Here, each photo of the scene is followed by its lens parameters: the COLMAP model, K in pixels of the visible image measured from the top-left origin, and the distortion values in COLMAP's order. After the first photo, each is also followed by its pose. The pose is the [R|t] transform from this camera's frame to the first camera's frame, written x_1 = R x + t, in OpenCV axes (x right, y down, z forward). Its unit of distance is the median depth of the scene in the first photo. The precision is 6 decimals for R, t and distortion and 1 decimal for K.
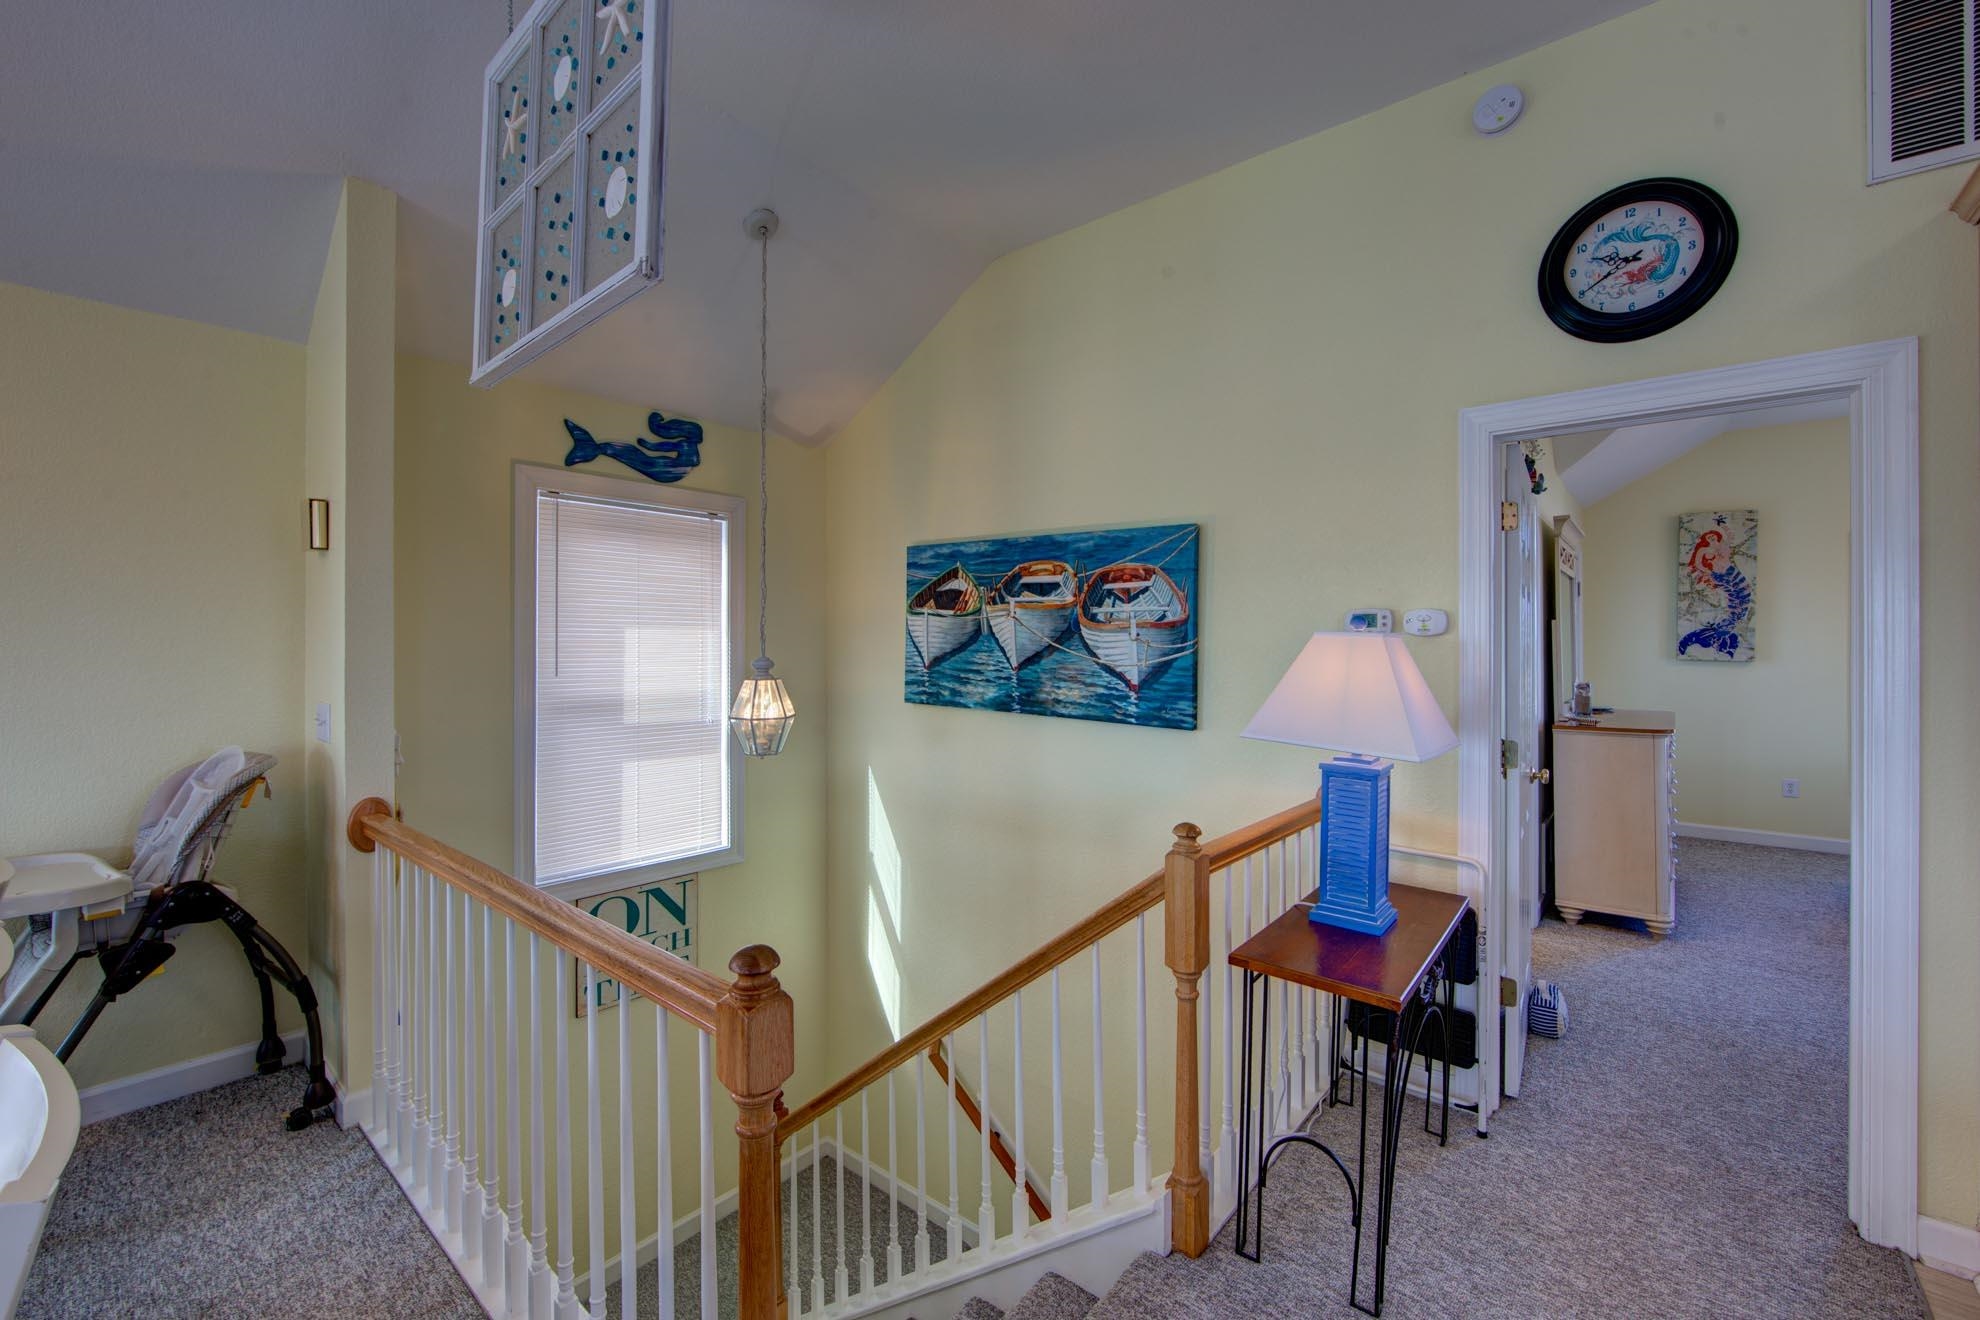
lens RADIAL K [[784.9, 0, 988.6], [0, 784.9, 644.6], [0, 0, 1]] dist [-0.014697, 0.003201]
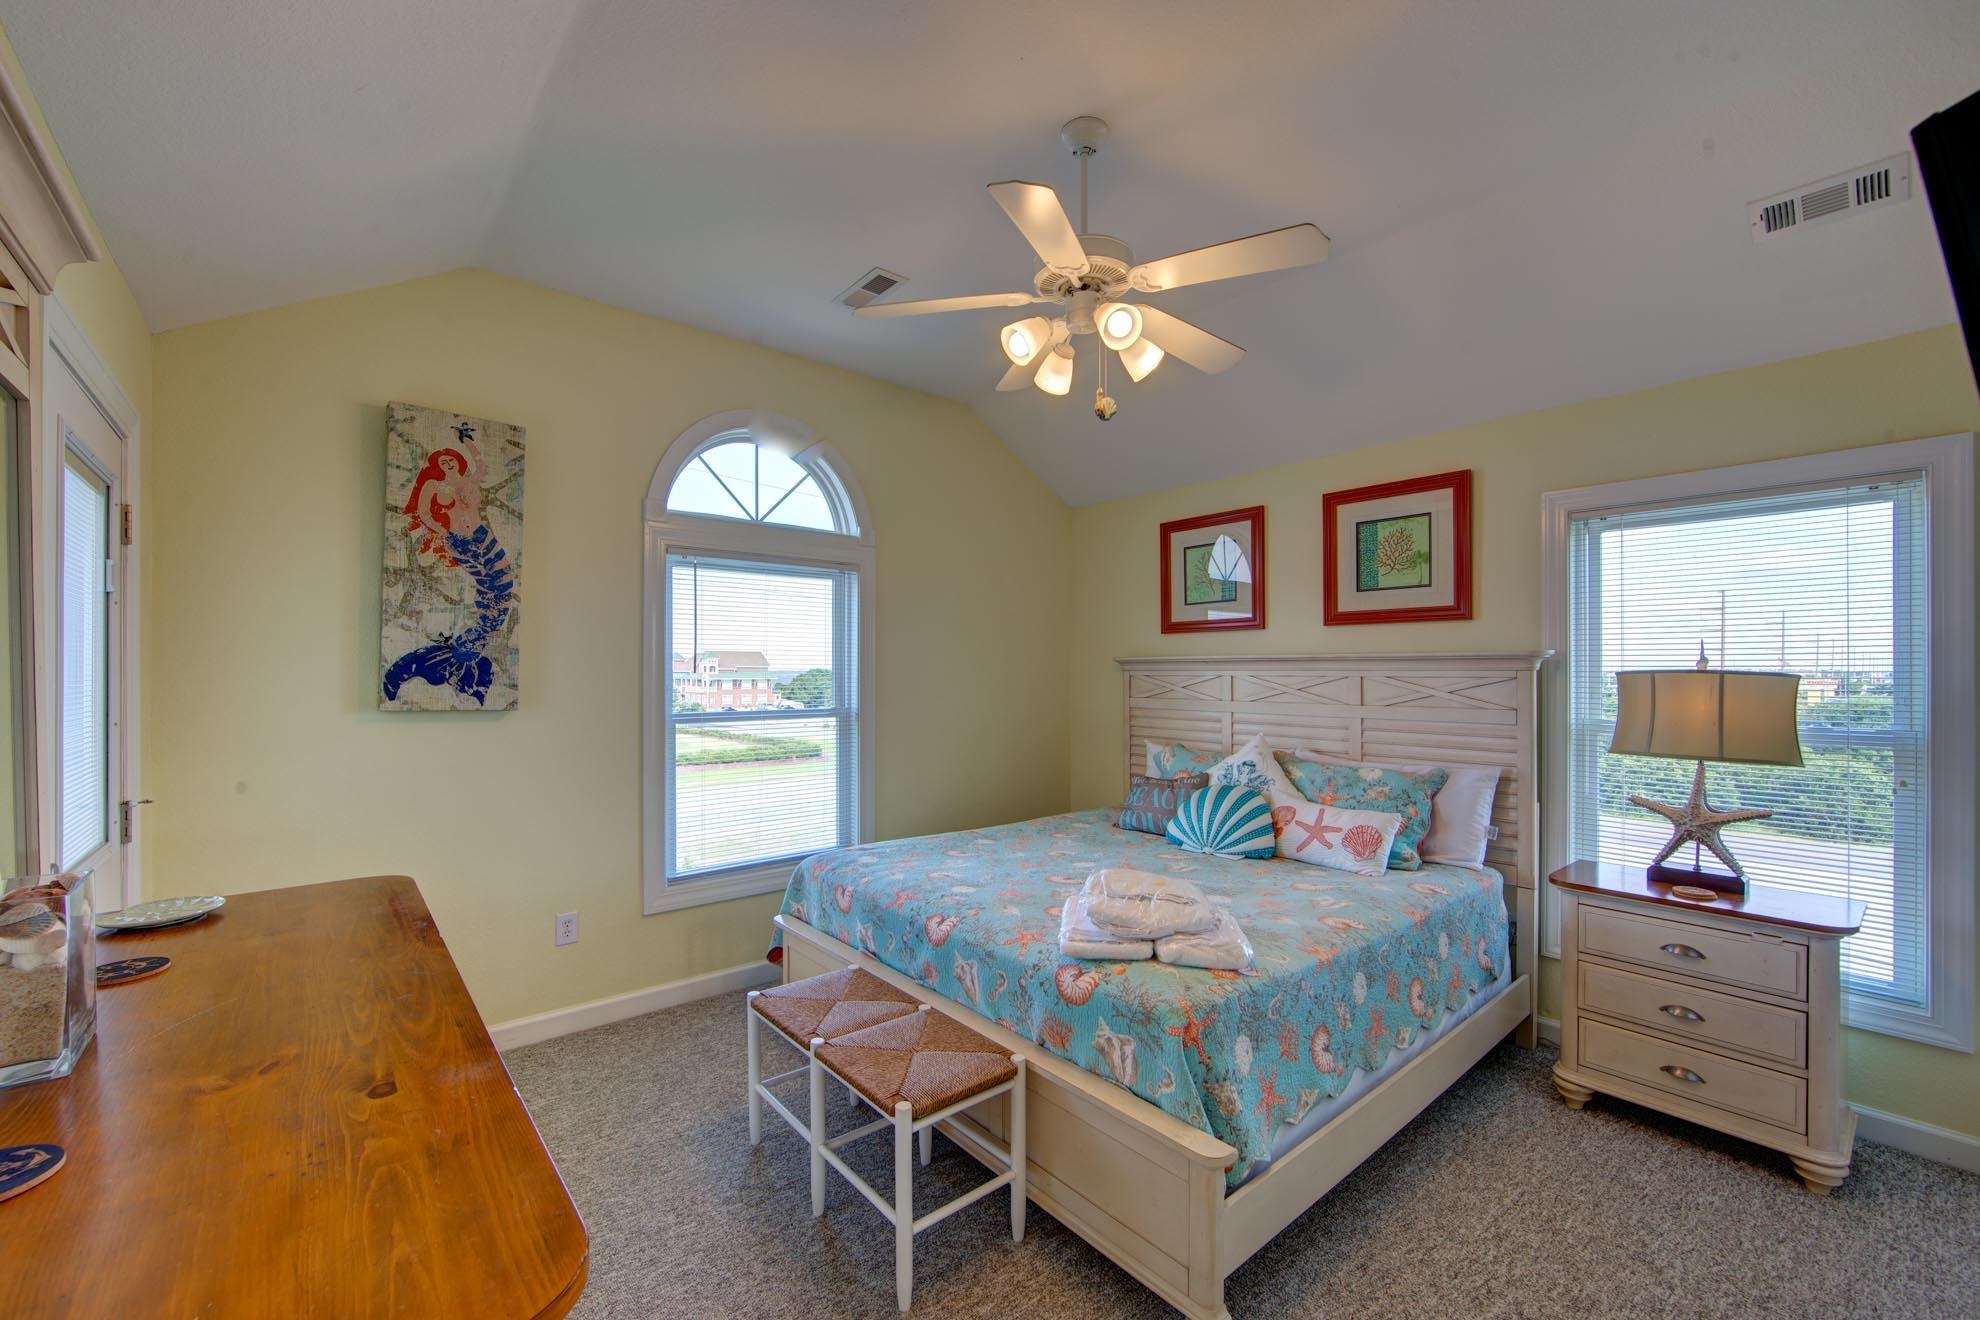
lens RADIAL K [[784.9, 0, 985.6], [0, 784.9, 664.1], [0, 0, 1]] dist [-0.014697, 0.003201]
pose [[0.159390, 0.010401, 0.987161, 0.496614], [0.003182, 0.999934, -0.011049, -0.002730], [-0.987211, 0.004902, 0.159347, 0.584045]]
